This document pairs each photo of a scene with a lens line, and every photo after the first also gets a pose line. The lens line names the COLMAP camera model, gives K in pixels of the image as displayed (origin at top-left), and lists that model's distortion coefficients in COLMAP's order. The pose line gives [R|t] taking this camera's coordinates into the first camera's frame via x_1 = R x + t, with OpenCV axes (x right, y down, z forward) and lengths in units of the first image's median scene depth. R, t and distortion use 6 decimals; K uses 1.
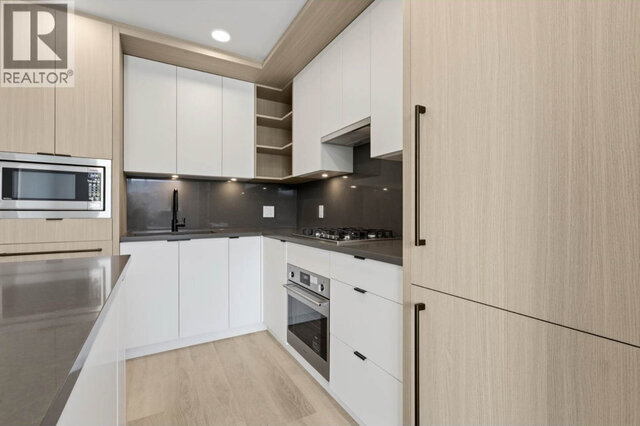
lens RADIAL K [[290.1, 0, 322.9], [0, 290.1, 209.2], [0, 0, 1]] dist [0.003463, 0.000255]
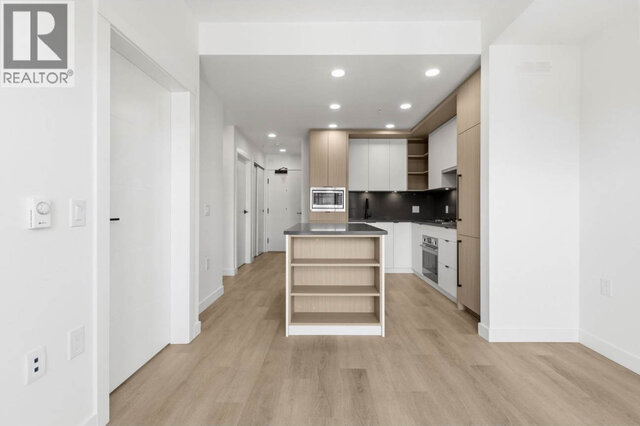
lens RADIAL K [[290.1, 0, 322.0], [0, 290.1, 208.0], [0, 0, 1]] dist [0.003463, 0.000255]
pose [[0.862148, 0.002692, -0.506649, 0.259569], [-0.000151, 0.999987, 0.005055, -0.010409], [0.506657, -0.004282, 0.862137, -0.955591]]
